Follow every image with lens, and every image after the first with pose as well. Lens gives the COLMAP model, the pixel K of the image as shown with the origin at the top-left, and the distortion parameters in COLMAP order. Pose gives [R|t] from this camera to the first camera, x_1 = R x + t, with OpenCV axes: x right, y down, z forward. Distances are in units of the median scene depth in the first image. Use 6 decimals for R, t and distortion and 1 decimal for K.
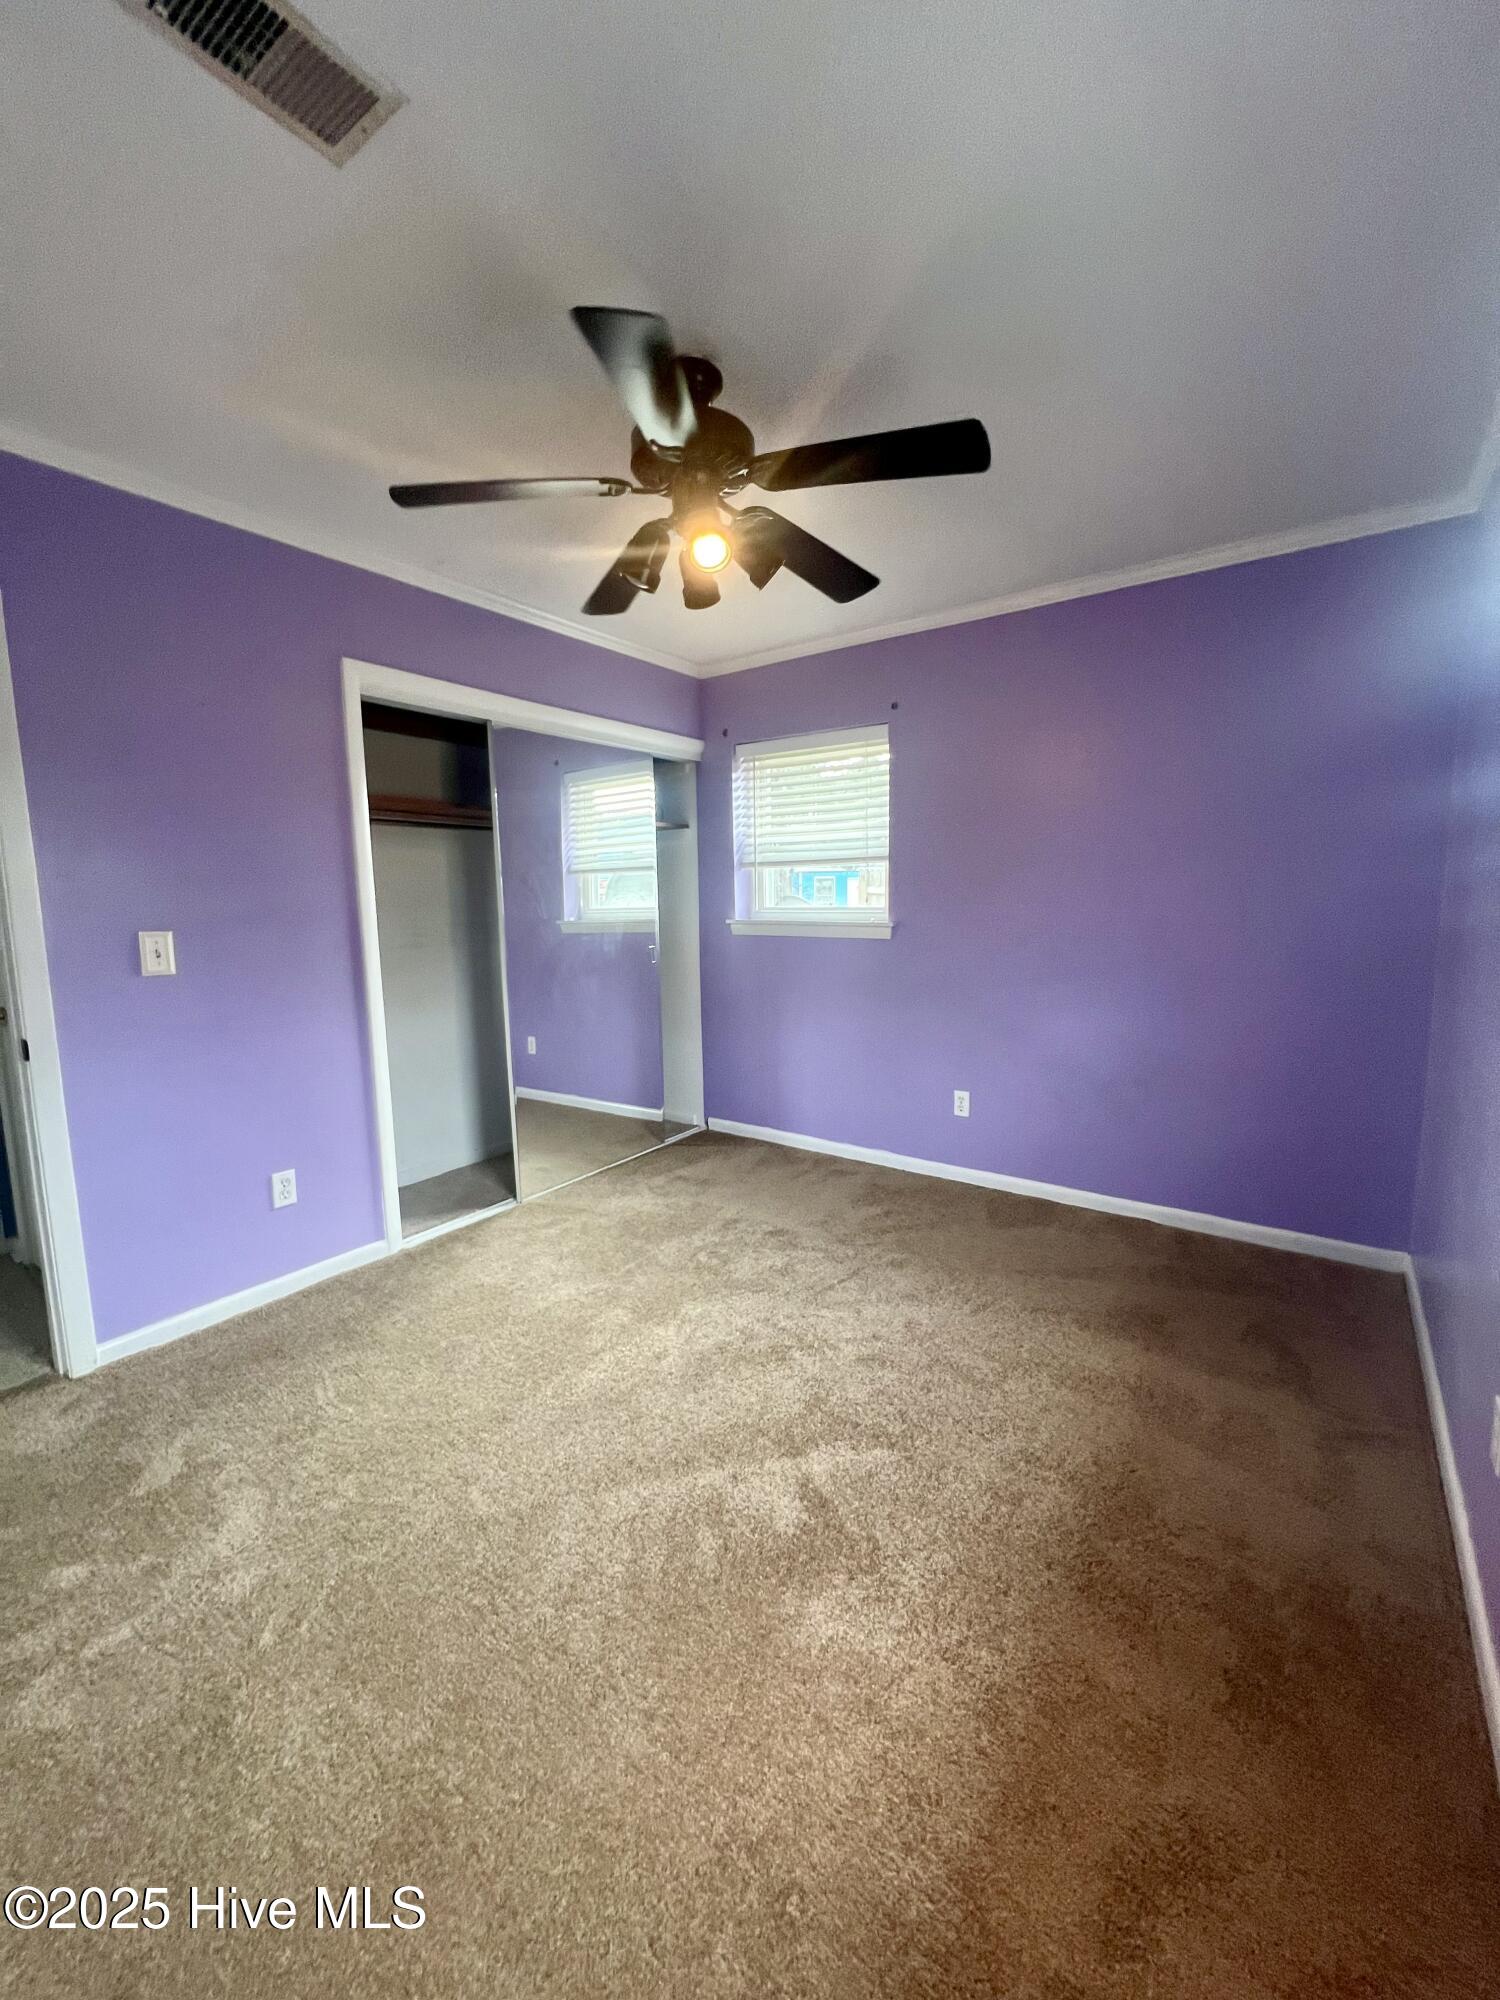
lens RADIAL K [[802.9, 0, 756.9], [0, 802.9, 996.6], [0, 0, 1]] dist [0.001375, 0.000751]
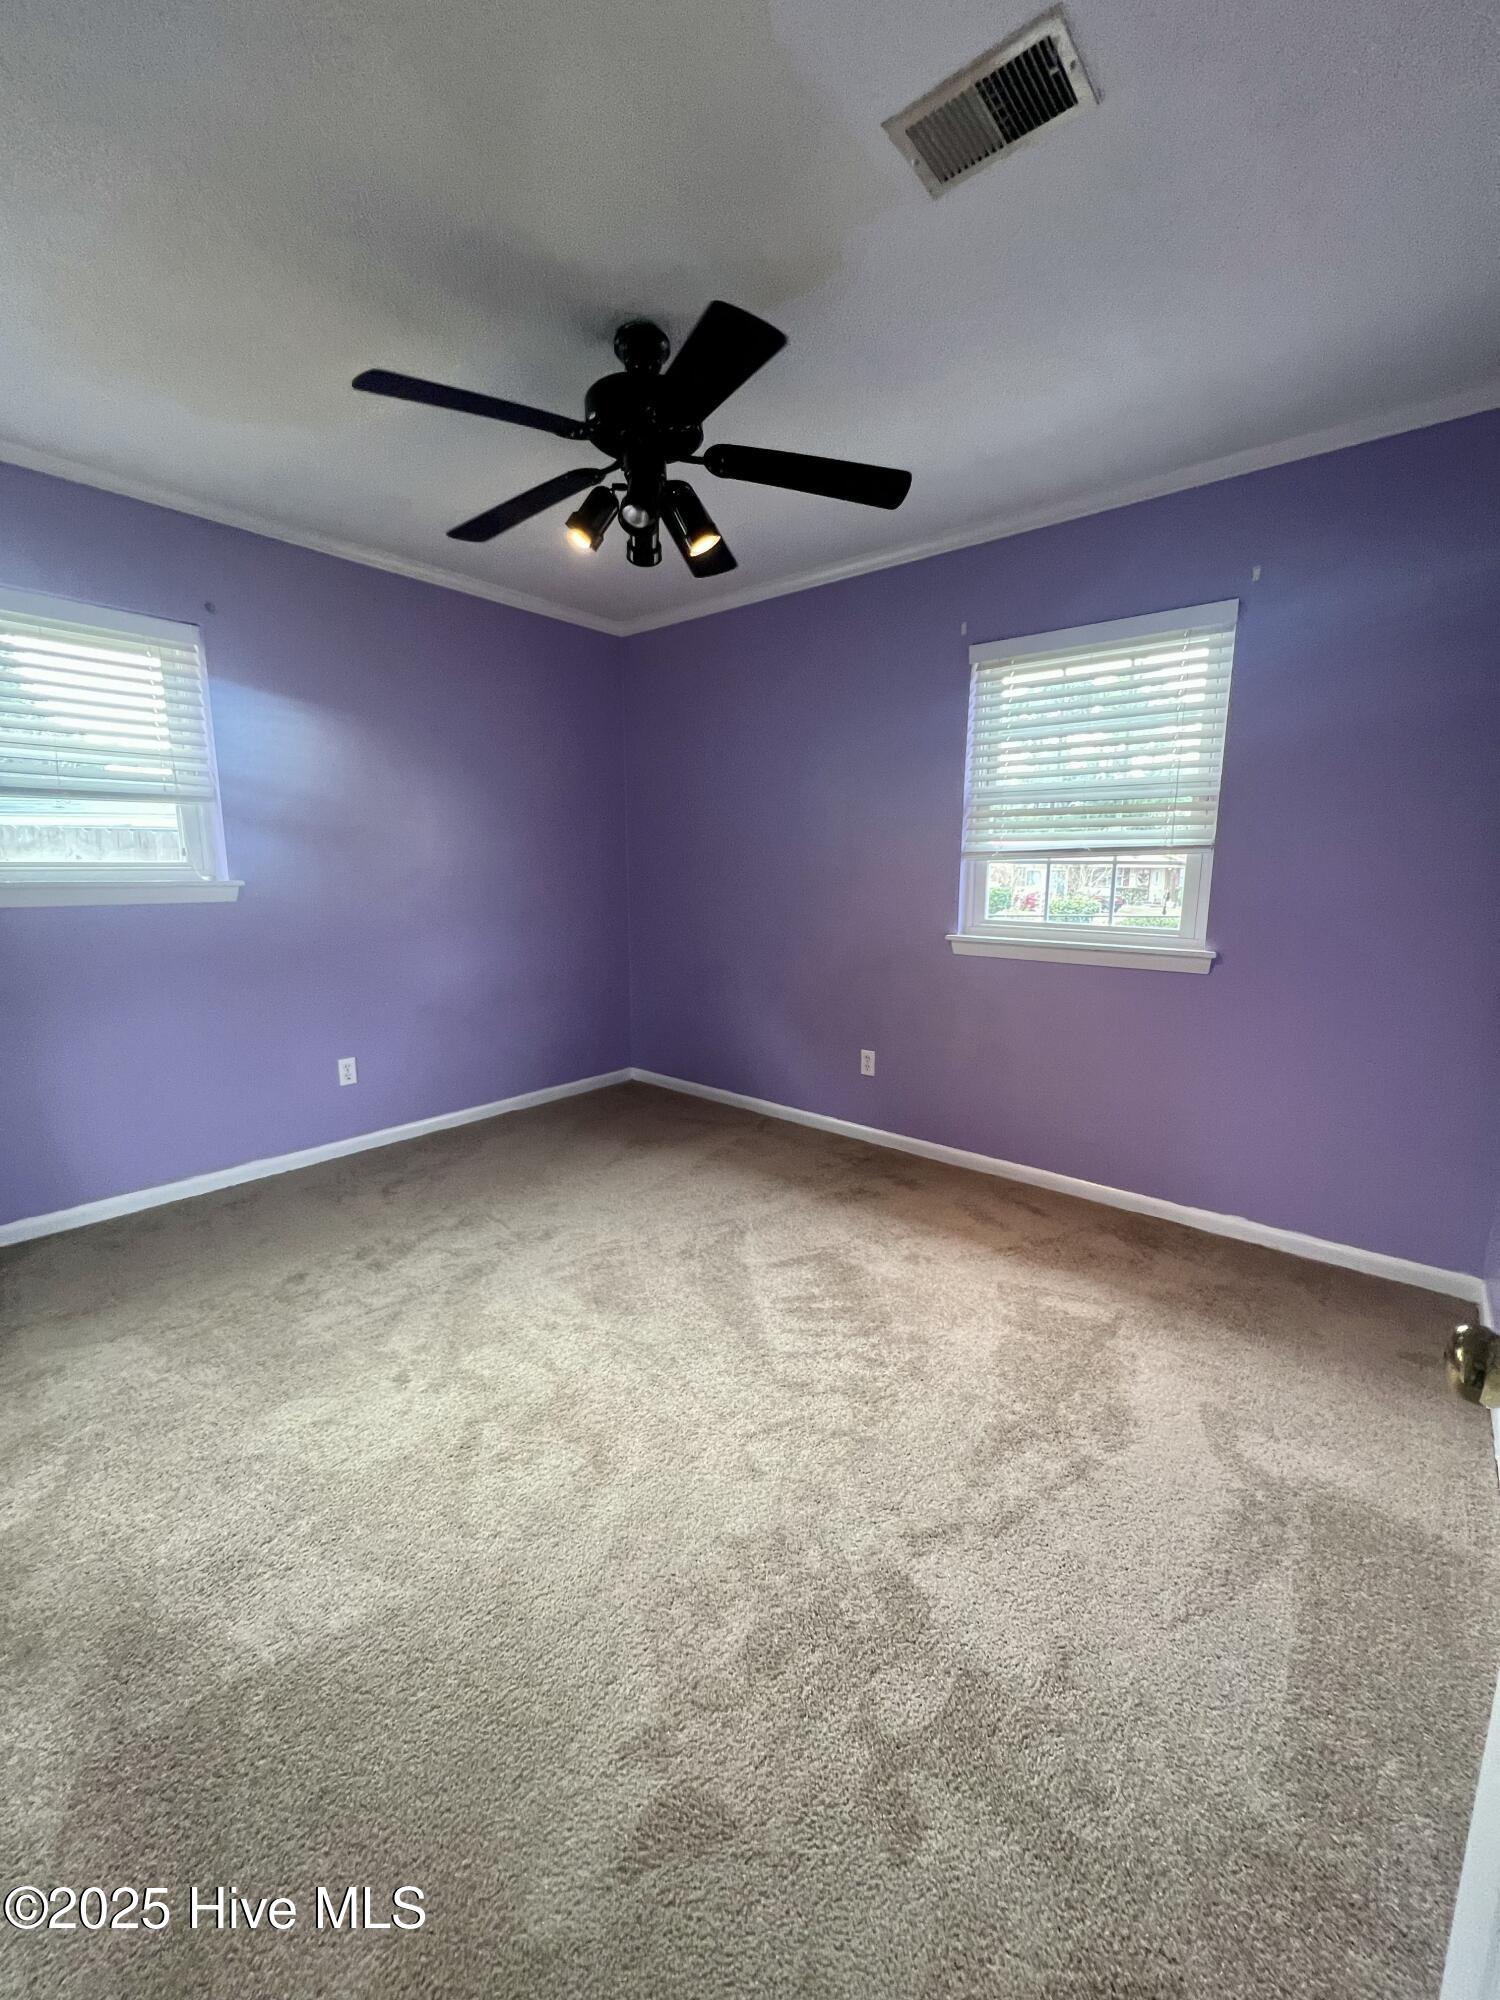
lens RADIAL K [[802.9, 0, 753.2], [0, 802.9, 1005.6], [0, 0, 1]] dist [0.001375, 0.000751]
pose [[0.074180, -0.166971, 0.983167, -0.913811], [0.117939, 0.980434, 0.157608, -0.052125], [-0.990246, 0.104262, 0.092421, 0.623036]]
